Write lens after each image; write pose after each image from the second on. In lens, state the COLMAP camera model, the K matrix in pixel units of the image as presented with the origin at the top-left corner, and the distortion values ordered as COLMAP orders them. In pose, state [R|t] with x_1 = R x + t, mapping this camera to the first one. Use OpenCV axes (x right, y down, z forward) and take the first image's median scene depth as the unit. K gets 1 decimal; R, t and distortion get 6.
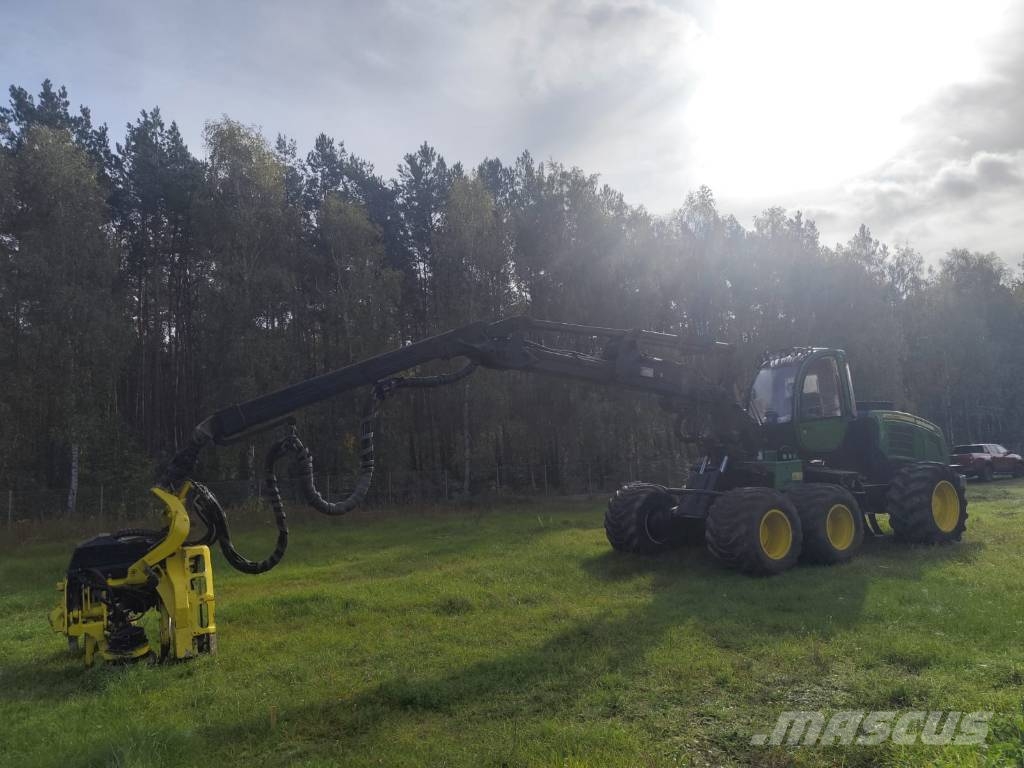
lens RADIAL K [[706.5, 0, 507.3], [0, 706.5, 384.3], [0, 0, 1]] dist [0.030846, -0.034743]
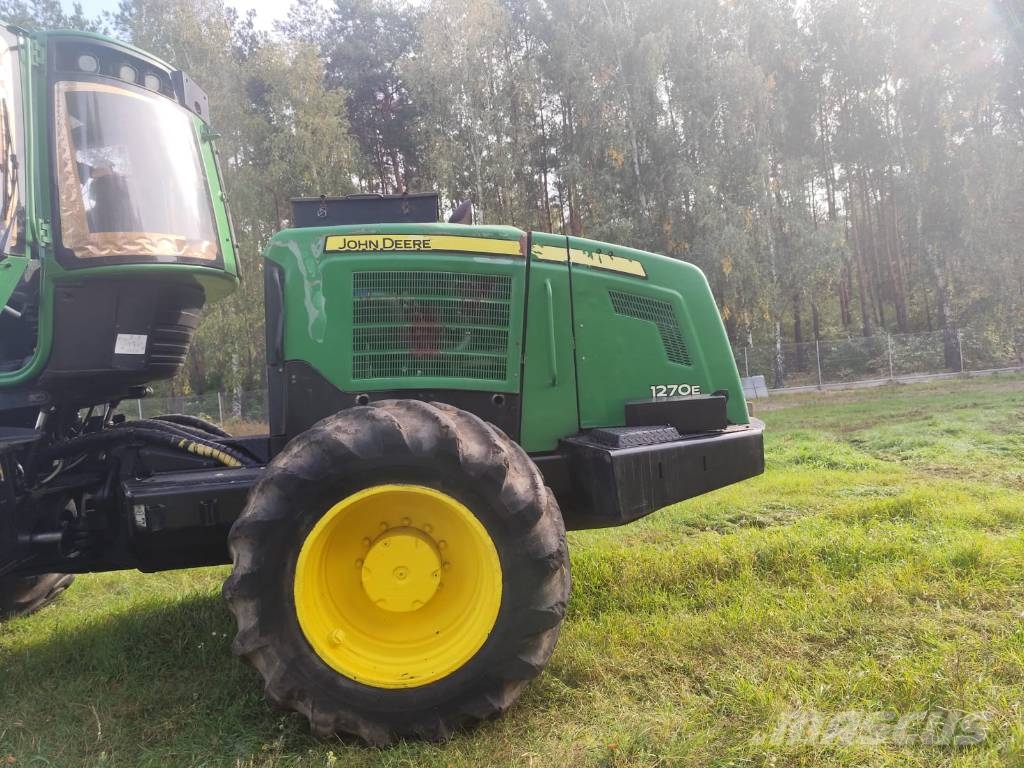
lens RADIAL K [[706.5, 0, 507.3], [0, 706.5, 384.3], [0, 0, 1]] dist [0.030846, -0.034743]
pose [[0.893631, -0.028160, -0.447918, 0.820140], [0.097982, 0.986196, 0.133480, 0.078924], [0.437976, -0.163170, 0.884055, 0.869913]]
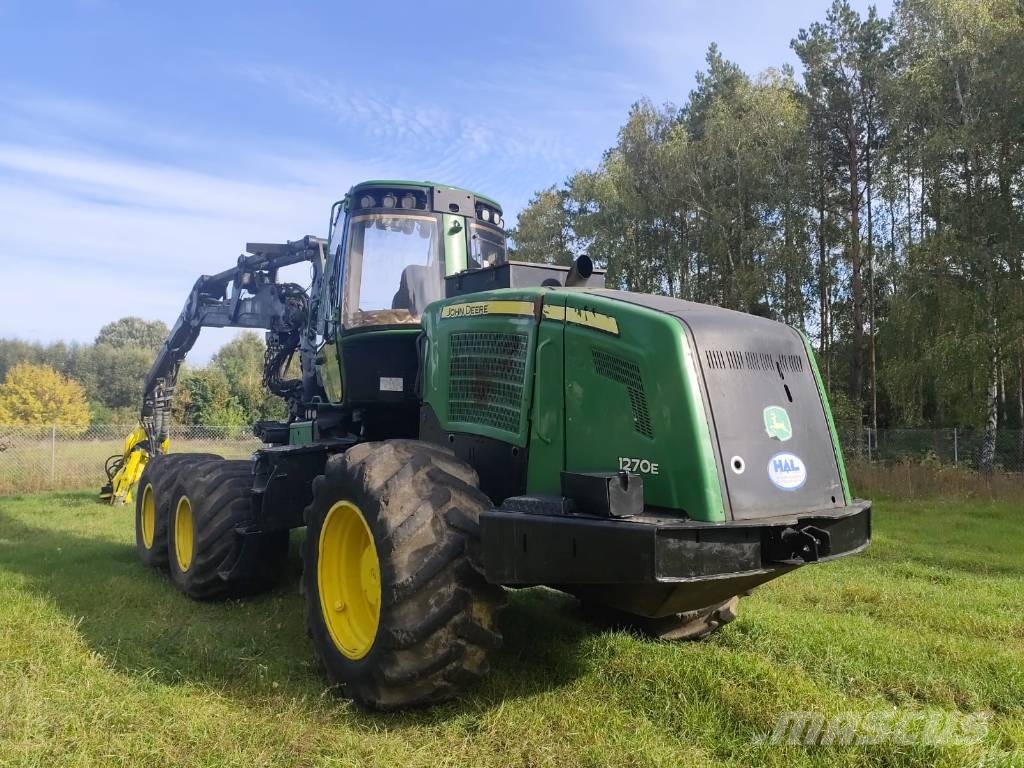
lens RADIAL K [[829.3, 0, 506.0], [0, 829.3, 382.0], [0, 0, 1]] dist [0.027172, -0.012849]
pose [[0.051686, -0.015206, -0.998548, 1.085022], [0.098264, 0.995109, -0.010068, 0.099185], [0.993817, -0.097601, 0.052927, 1.141967]]
